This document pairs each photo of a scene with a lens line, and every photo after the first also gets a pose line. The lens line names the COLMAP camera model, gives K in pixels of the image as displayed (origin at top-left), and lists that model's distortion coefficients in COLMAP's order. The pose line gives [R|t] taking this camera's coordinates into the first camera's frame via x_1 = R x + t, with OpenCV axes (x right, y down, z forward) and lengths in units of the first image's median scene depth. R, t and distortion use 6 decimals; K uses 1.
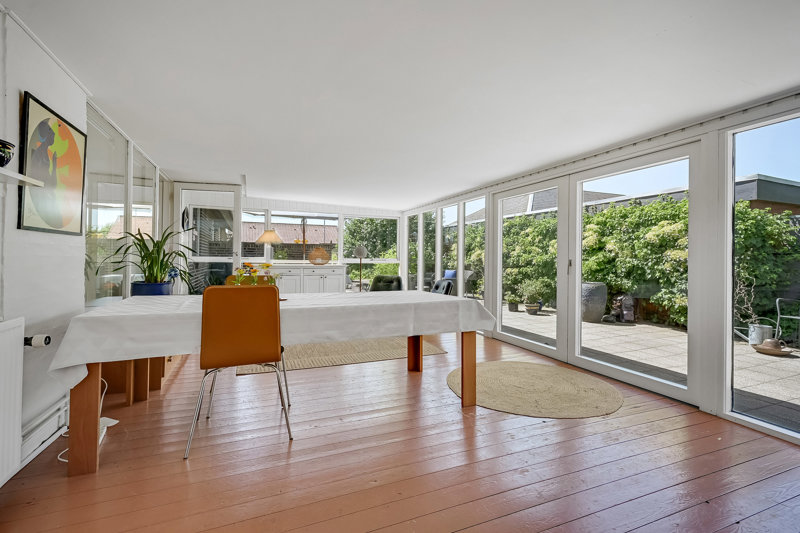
lens RADIAL K [[362.4, 0, 400.0], [0, 362.4, 266.5], [0, 0, 1]] dist [0.001120, 0.000092]
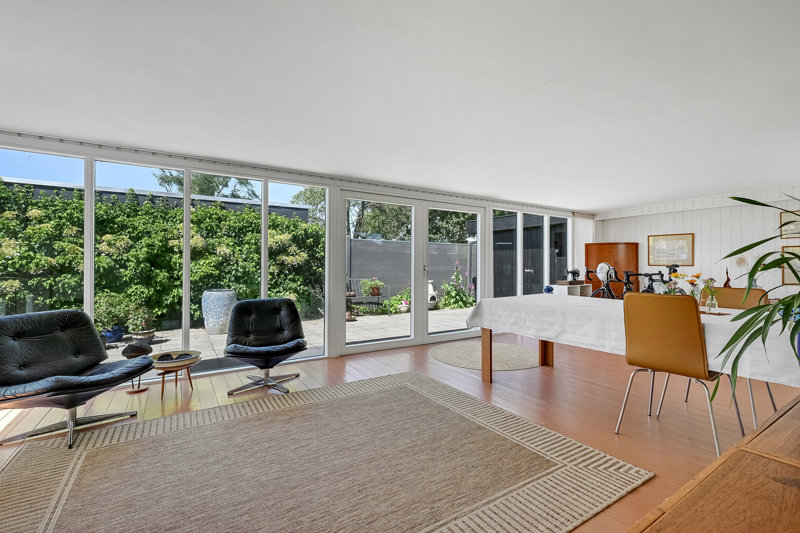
lens RADIAL K [[362.4, 0, 400.0], [0, 362.4, 266.5], [0, 0, 1]] dist [0.001120, 0.000092]
pose [[-0.176182, -0.012682, 0.984276, -0.422741], [0.015879, 0.999750, 0.015724, -0.019059], [-0.984230, 0.018400, -0.175936, 0.693166]]
